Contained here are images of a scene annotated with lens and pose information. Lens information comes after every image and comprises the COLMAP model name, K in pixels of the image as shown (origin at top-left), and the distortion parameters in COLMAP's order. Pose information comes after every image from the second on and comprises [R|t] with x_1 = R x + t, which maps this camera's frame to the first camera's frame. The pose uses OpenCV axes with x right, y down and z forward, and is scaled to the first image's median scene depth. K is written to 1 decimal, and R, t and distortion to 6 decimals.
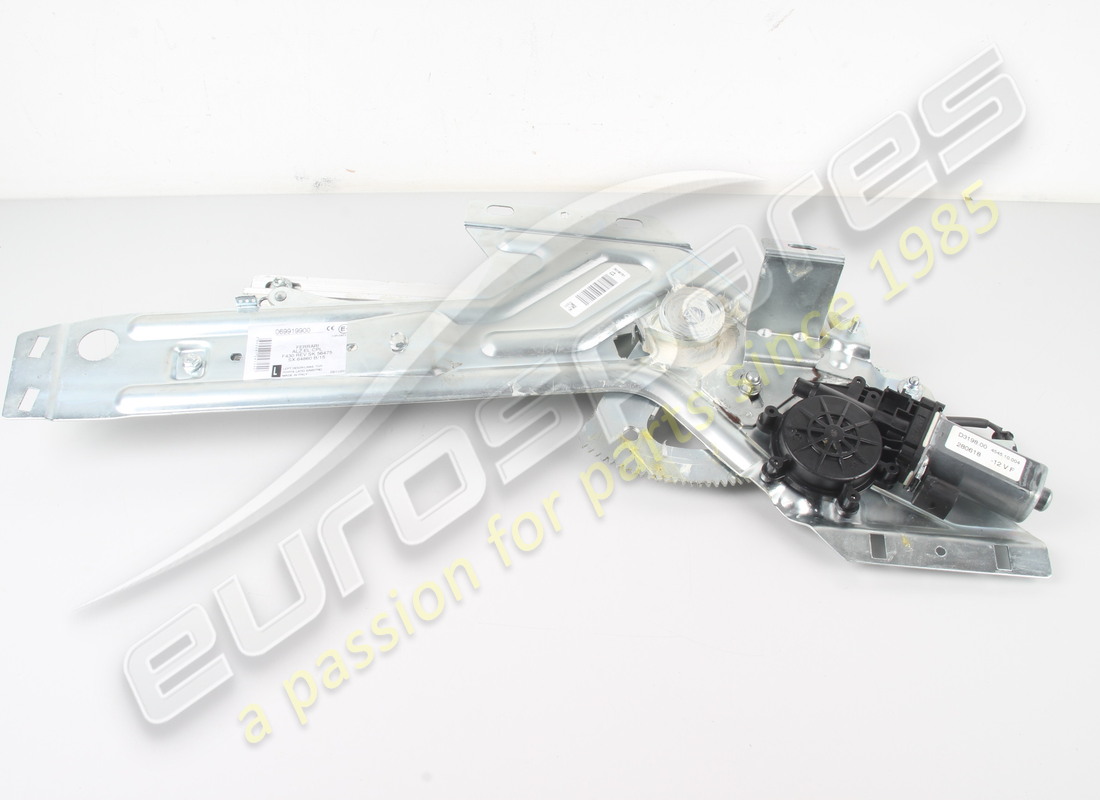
lens RADIAL K [[1081.5, 0, 552.5], [0, 1081.5, 399.0], [0, 0, 1]] dist [-0.083319, 0.000000]
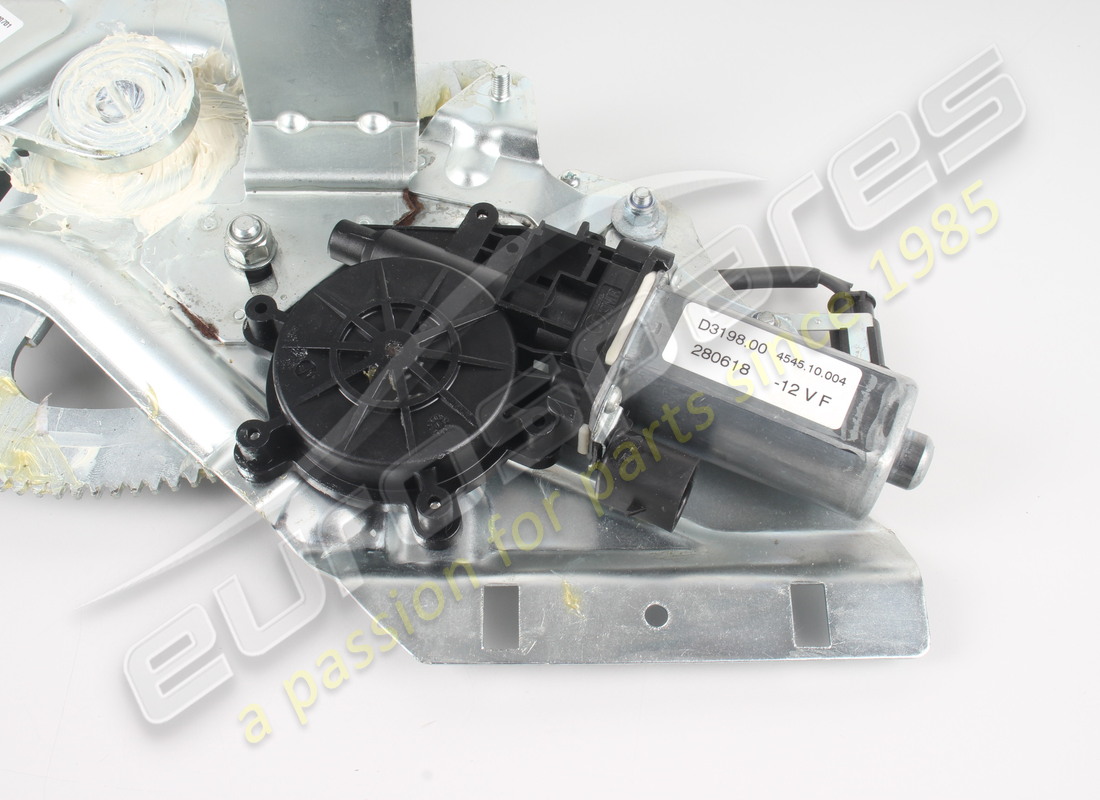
lens RADIAL K [[1374.7, 0, 549.3], [0, 1374.7, 404.8], [0, 0, 1]] dist [-0.076692, 0.000000]
pose [[0.995248, -0.096444, 0.013445, 0.298255], [0.093925, 0.987213, 0.128795, -0.009645], [-0.025695, -0.126920, 0.991580, 0.446752]]
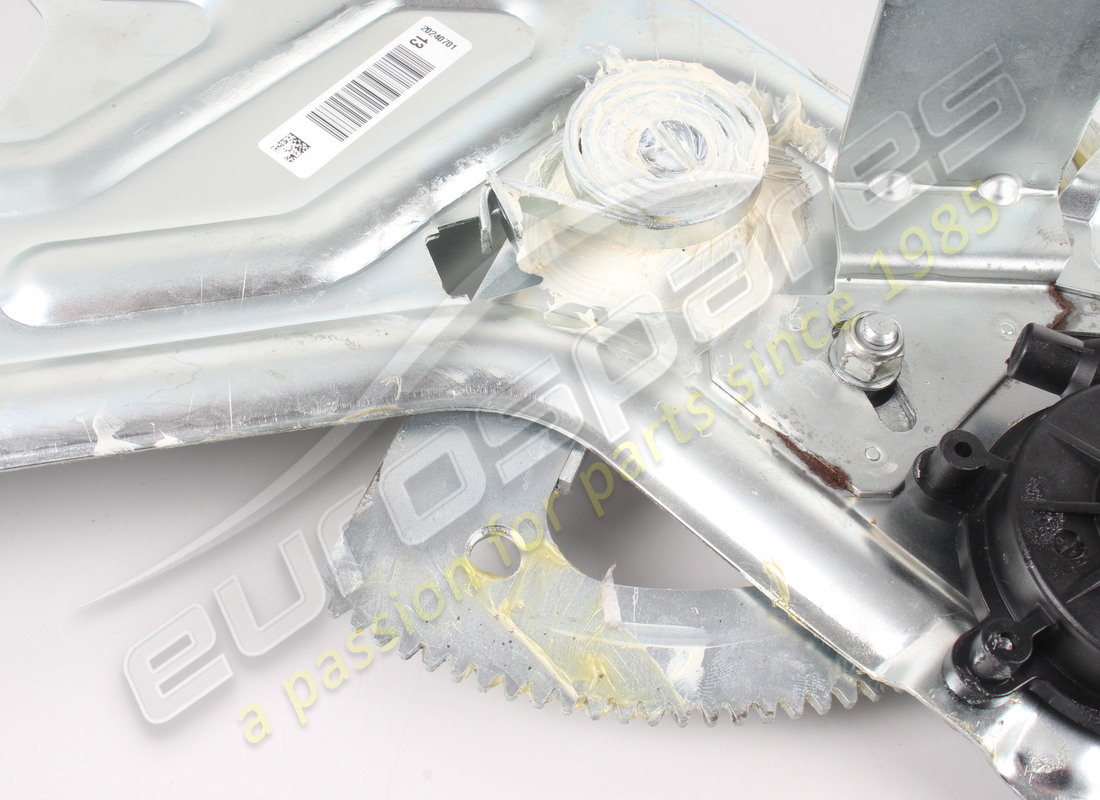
lens RADIAL K [[1369.8, 0, 545.7], [0, 1369.8, 397.6], [0, 0, 1]] dist [-0.003958, 0.000000]
pose [[0.995509, -0.078059, 0.053561, 0.069518], [0.074283, 0.994834, 0.069198, -0.036268], [-0.058686, -0.064908, 0.996164, 0.622532]]
